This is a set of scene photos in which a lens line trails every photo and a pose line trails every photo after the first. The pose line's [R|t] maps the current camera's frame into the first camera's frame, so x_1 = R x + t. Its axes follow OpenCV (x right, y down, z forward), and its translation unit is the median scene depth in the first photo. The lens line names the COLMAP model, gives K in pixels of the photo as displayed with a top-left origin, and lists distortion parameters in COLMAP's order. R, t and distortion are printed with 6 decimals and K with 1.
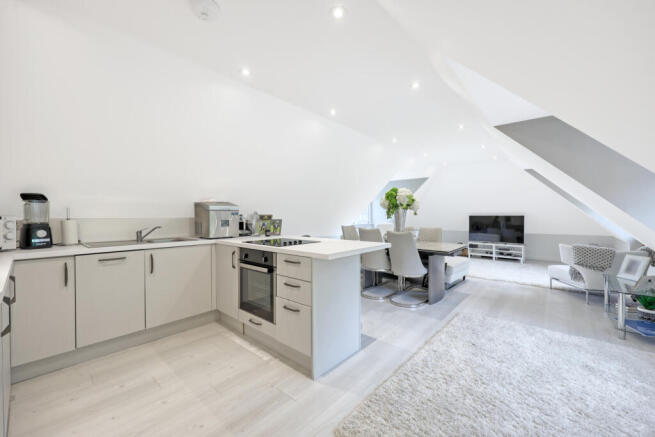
lens RADIAL K [[260.4, 0, 327.5], [0, 260.4, 218.5], [0, 0, 1]] dist [0.000944, 0.000041]
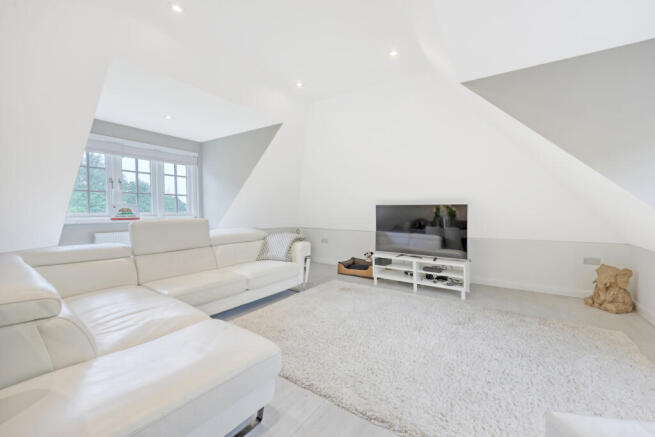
lens RADIAL K [[260.4, 0, 327.3], [0, 260.4, 207.1], [0, 0, 1]] dist [0.001160, 0.000057]
pose [[0.992146, 0.008112, 0.124821, 0.407445], [-0.004990, 0.999668, -0.025297, 0.008314], [-0.124985, 0.024476, 0.991857, 0.514172]]
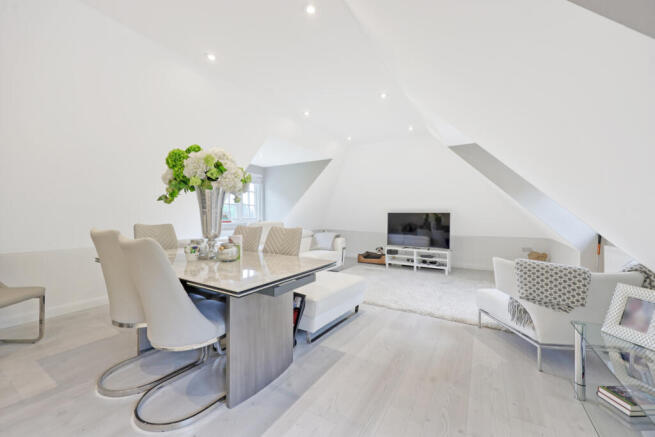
lens RADIAL K [[260.4, 0, 327.5], [0, 260.4, 218.5], [0, 0, 1]] dist [0.000944, 0.000041]
pose [[0.984191, 0.009043, 0.176878, 0.250109], [-0.008280, 0.999953, -0.005054, 0.012046], [-0.176916, 0.003510, 0.984220, 0.291370]]
